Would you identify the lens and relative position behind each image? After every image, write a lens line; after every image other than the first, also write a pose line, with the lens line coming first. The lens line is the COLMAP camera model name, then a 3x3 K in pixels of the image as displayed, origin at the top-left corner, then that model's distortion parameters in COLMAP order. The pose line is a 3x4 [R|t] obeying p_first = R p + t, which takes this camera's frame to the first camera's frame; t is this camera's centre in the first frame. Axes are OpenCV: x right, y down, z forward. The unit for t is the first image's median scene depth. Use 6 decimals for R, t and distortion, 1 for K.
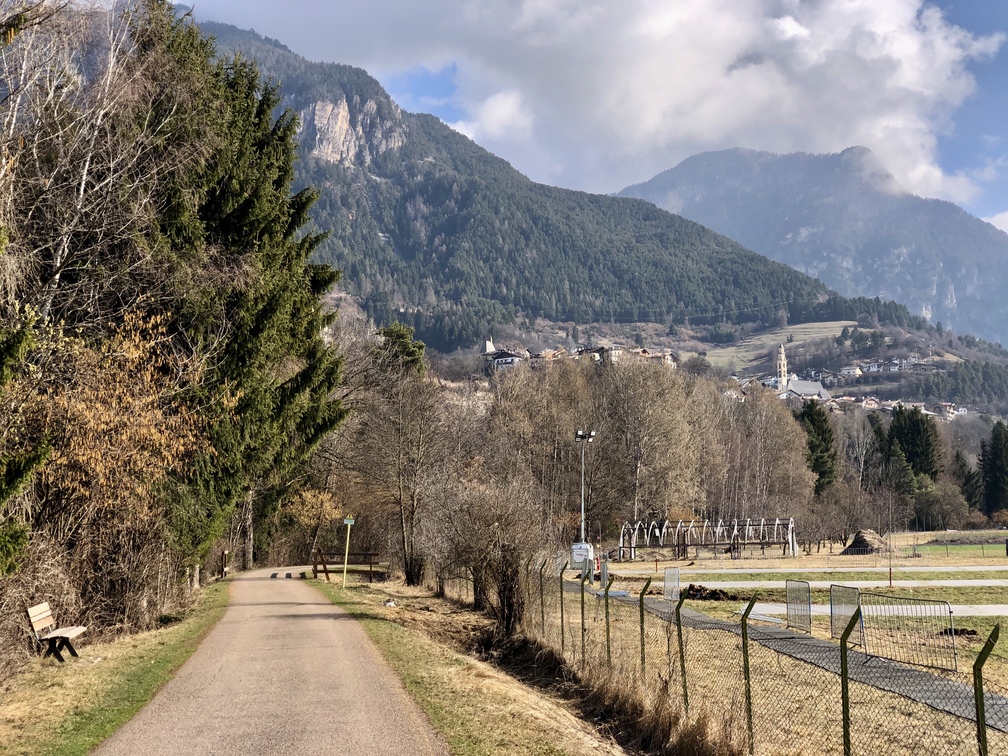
lens RADIAL K [[1509.8, 0, 502.7], [0, 1509.8, 376.6], [0, 0, 1]] dist [0.137579, 0.000000]
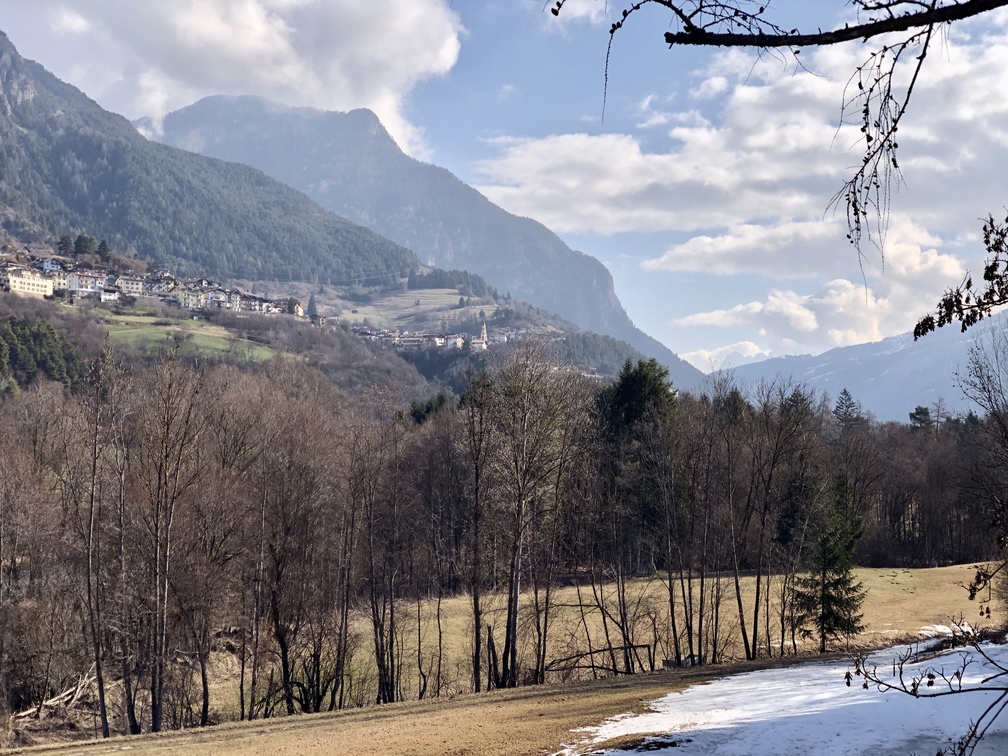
lens RADIAL K [[1509.8, 0, 504.4], [0, 1509.8, 380.1], [0, 0, 1]] dist [0.137579, 0.000000]
pose [[0.925261, 0.025295, 0.378488, -0.188758], [-0.047722, 0.997609, 0.049990, -0.021789], [-0.376318, -0.064316, 0.924255, -0.196737]]
